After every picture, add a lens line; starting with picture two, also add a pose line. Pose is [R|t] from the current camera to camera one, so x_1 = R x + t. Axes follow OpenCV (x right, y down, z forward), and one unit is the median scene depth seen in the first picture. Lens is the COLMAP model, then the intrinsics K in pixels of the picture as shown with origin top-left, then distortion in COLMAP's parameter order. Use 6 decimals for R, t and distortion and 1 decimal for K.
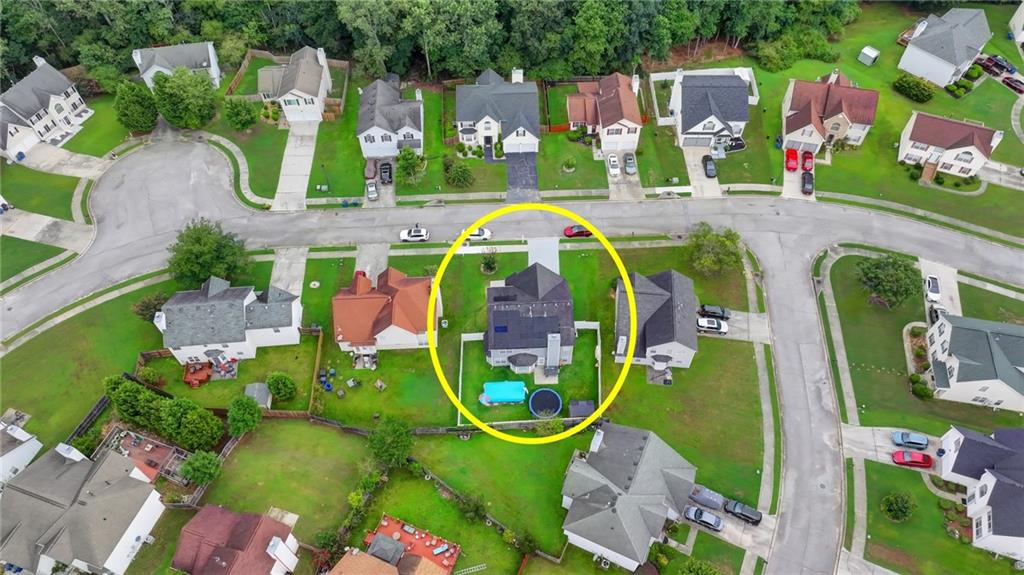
lens RADIAL K [[717.9, 0, 513.7], [0, 717.9, 293.2], [0, 0, 1]] dist [-0.006313, 0.023904]
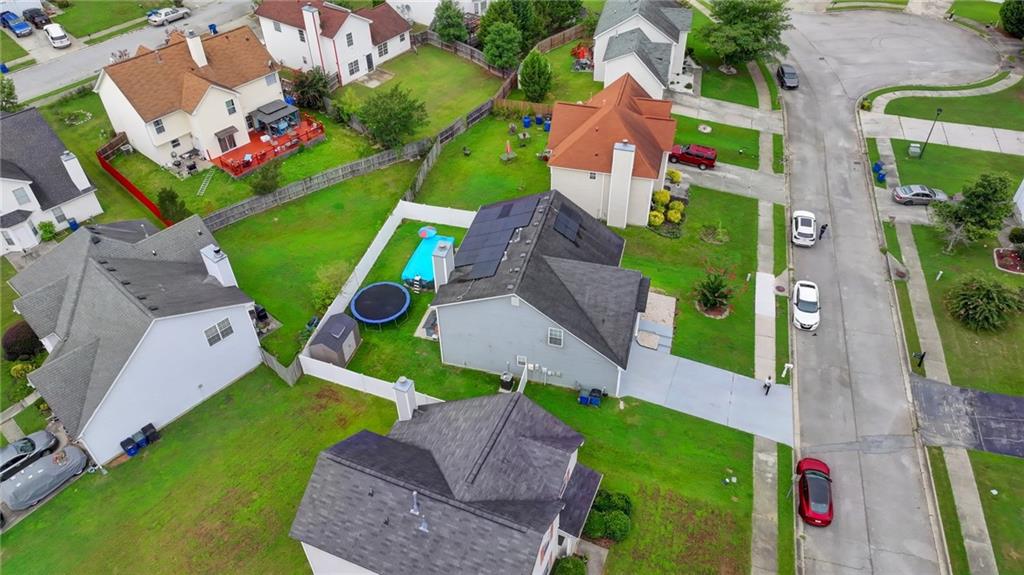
lens RADIAL K [[717.9, 0, 517.2], [0, 717.9, 284.9], [0, 0, 1]] dist [-0.006313, 0.023904]
pose [[-0.301870, 0.630209, -0.715340, 0.341191], [-0.774224, 0.275772, 0.569672, -0.211127], [0.556283, 0.725801, 0.404676, 0.700334]]
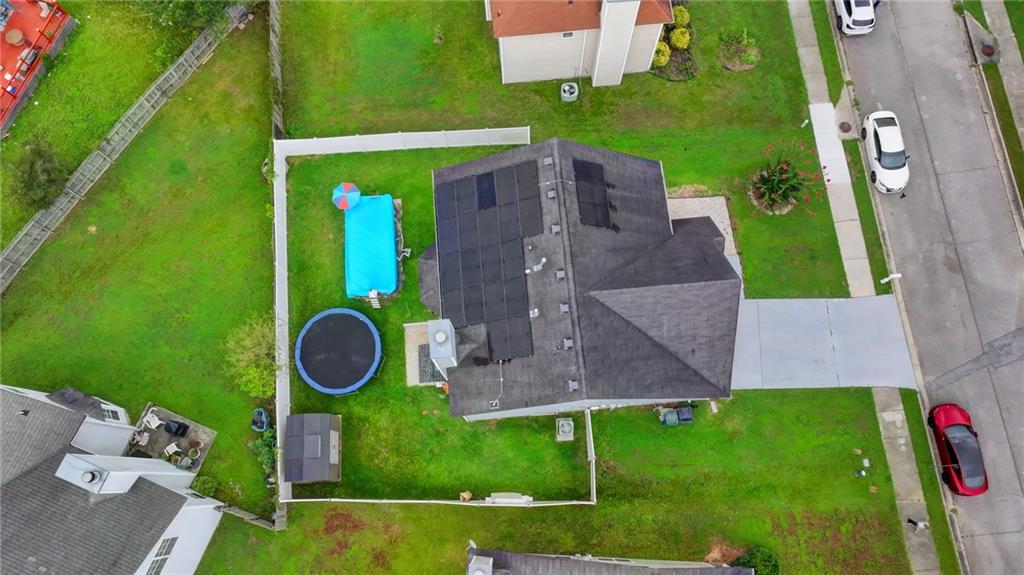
lens RADIAL K [[717.9, 0, 517.5], [0, 717.9, 286.6], [0, 0, 1]] dist [-0.006313, 0.023904]
pose [[0.042513, 0.963055, -0.265927, 0.099444], [-0.813072, 0.188028, 0.550962, -0.118312], [0.580609, 0.192795, 0.791027, 0.635596]]
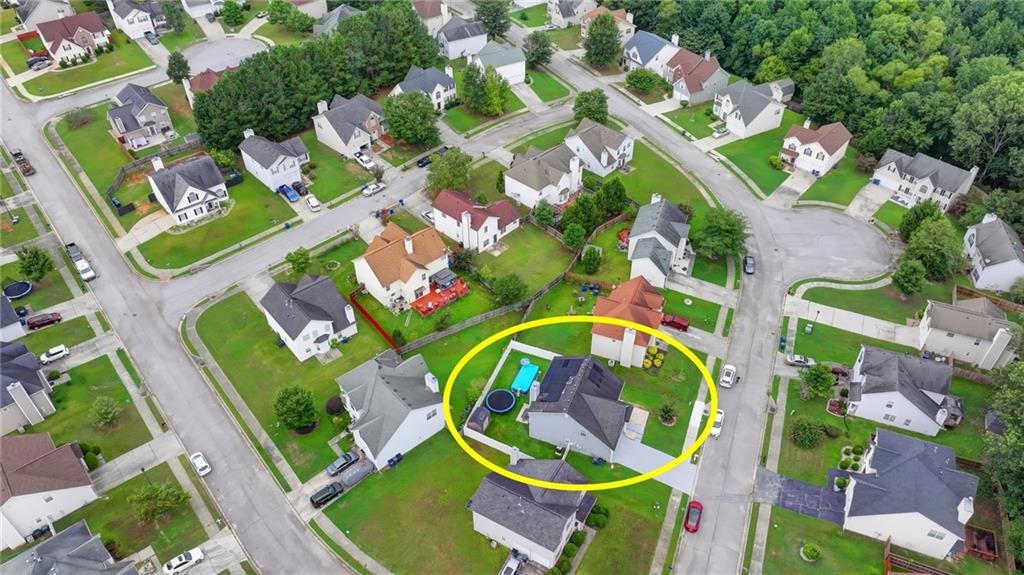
lens RADIAL K [[717.9, 0, 515.8], [0, 717.9, 282.1], [0, 0, 1]] dist [-0.006313, 0.023904]
pose [[-0.417174, 0.589492, -0.691712, 0.596835], [-0.741094, 0.219908, 0.634366, -0.524828], [0.526066, 0.777265, 0.345129, 0.408180]]
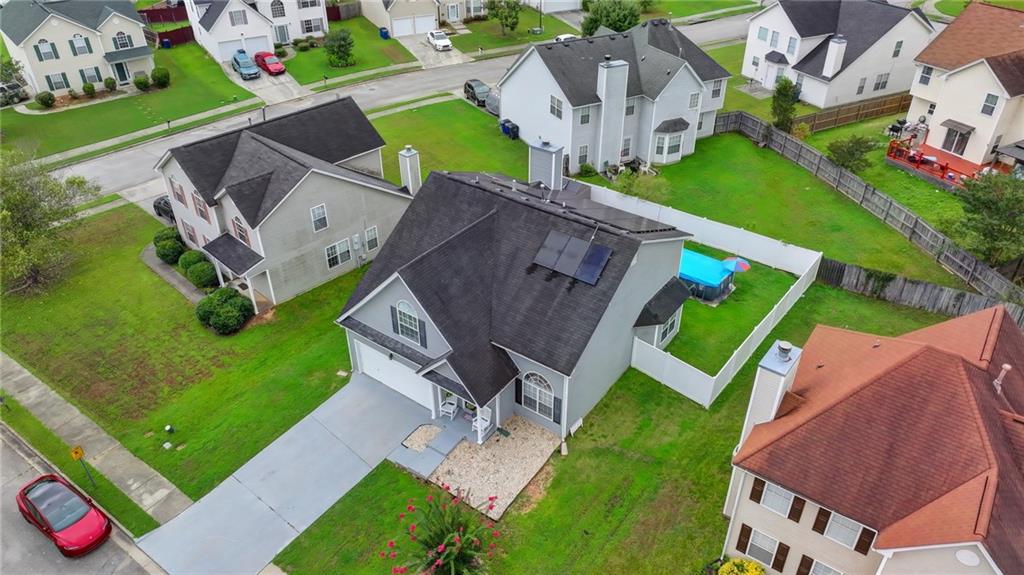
lens RADIAL K [[717.9, 0, 516.1], [0, 717.9, 284.4], [0, 0, 1]] dist [-0.006313, 0.023904]
pose [[-0.779346, -0.350384, 0.519472, -0.136364], [0.514349, 0.115749, 0.849734, -0.231030], [-0.357861, 0.929426, 0.090012, 0.862331]]
